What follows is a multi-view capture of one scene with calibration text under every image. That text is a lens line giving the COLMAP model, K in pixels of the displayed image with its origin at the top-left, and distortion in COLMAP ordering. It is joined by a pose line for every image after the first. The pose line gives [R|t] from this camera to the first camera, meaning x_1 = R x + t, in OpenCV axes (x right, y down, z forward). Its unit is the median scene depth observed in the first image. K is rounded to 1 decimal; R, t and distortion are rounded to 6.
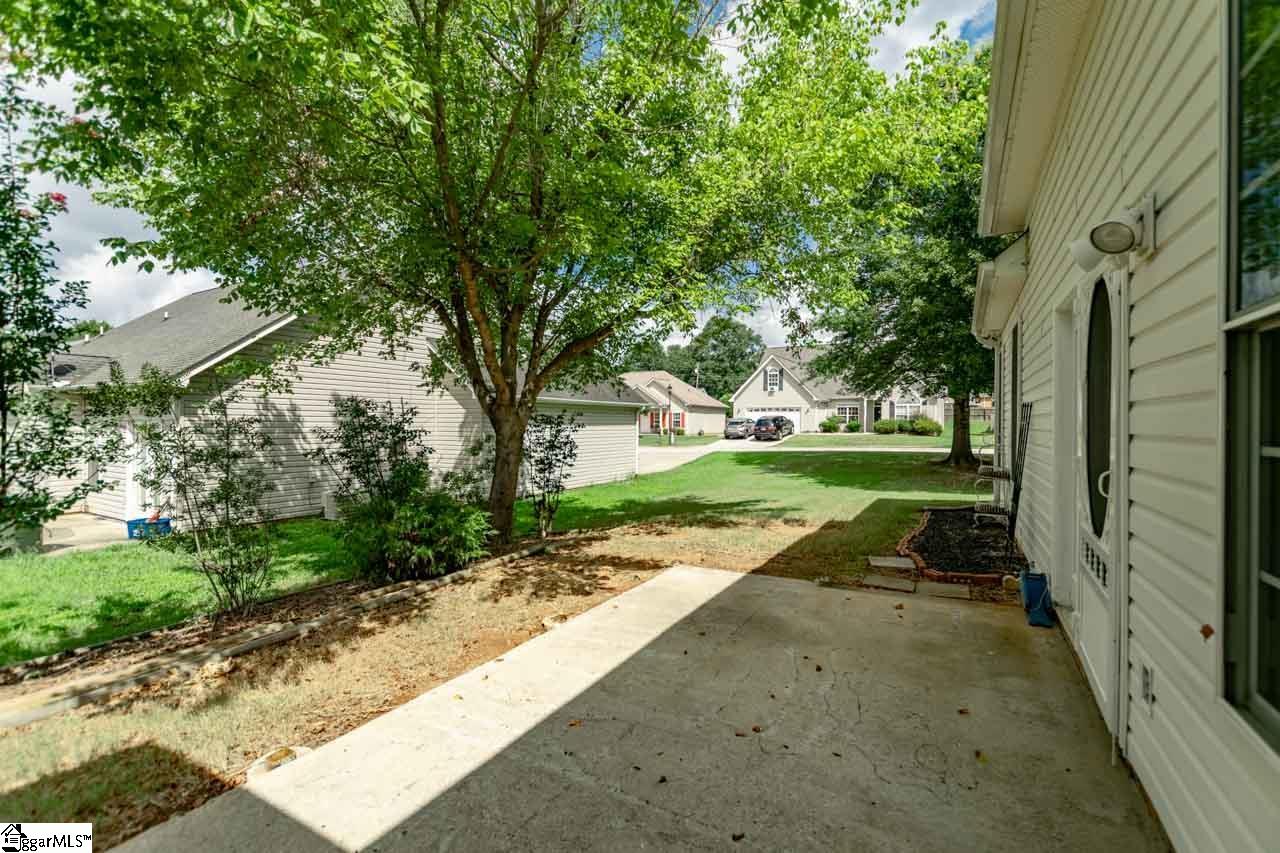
lens RADIAL K [[562.8, 0, 641.1], [0, 562.8, 423.7], [0, 0, 1]] dist [0.006760, -0.000950]
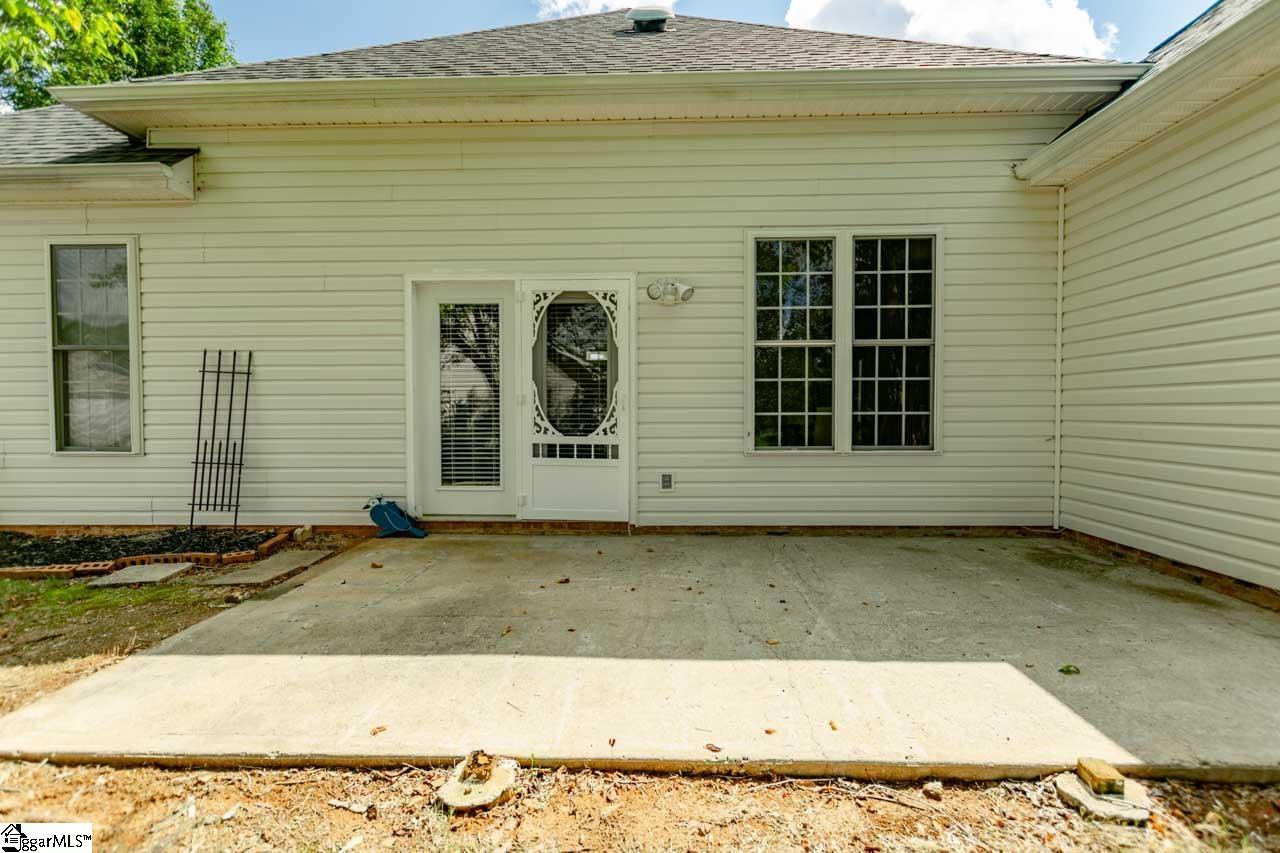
lens RADIAL K [[562.8, 0, 642.9], [0, 562.8, 421.9], [0, 0, 1]] dist [0.006760, -0.000950]
pose [[-0.483840, -0.016705, 0.874997, -0.121234], [0.003389, 0.999775, 0.020961, 0.015132], [-0.875150, 0.013107, -0.483675, 0.230626]]
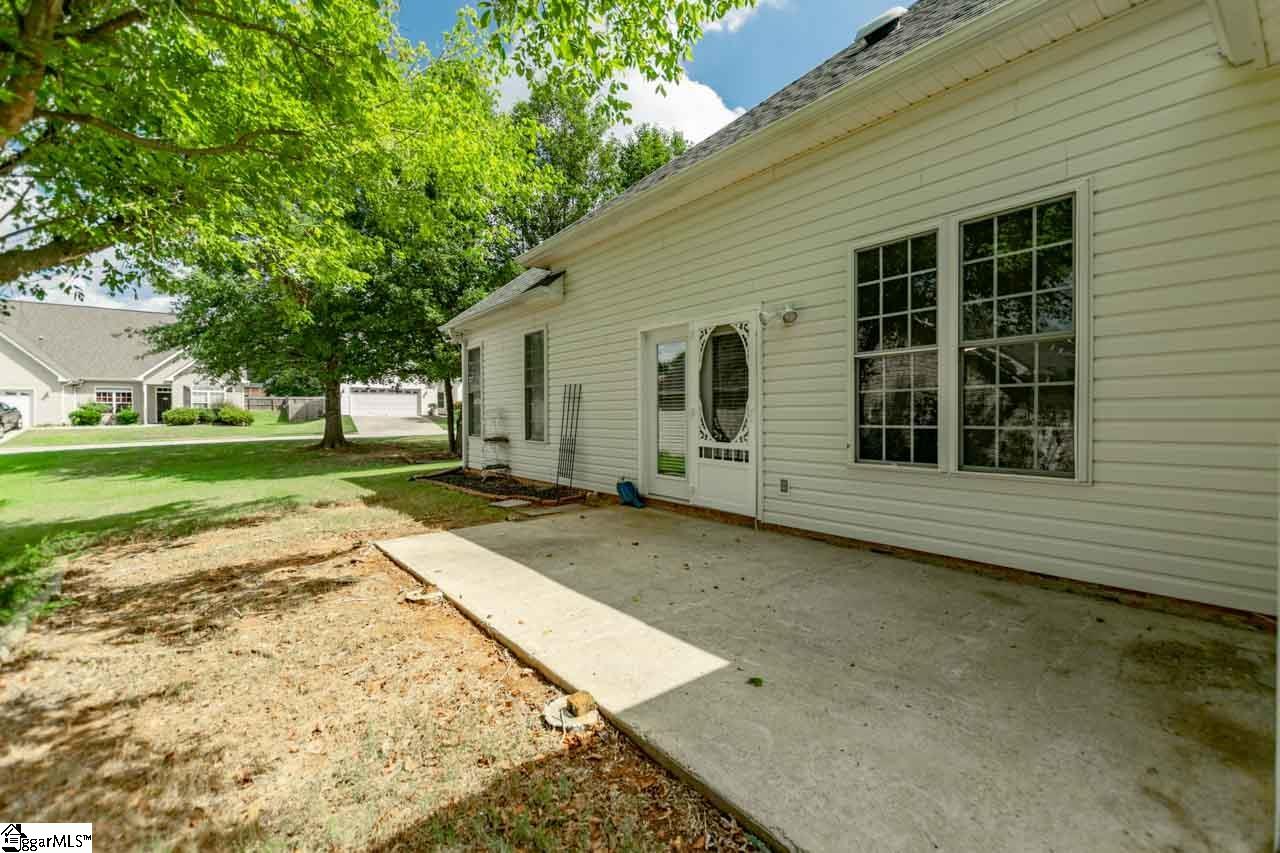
lens RADIAL K [[562.8, 0, 663.9], [0, 562.8, 419.8], [0, 0, 1]] dist [0.006760, -0.000950]
pose [[0.348923, -0.013623, 0.937052, -0.187303], [0.007891, 0.999902, 0.011599, 0.010536], [-0.937118, 0.003347, 0.348996, 0.062106]]
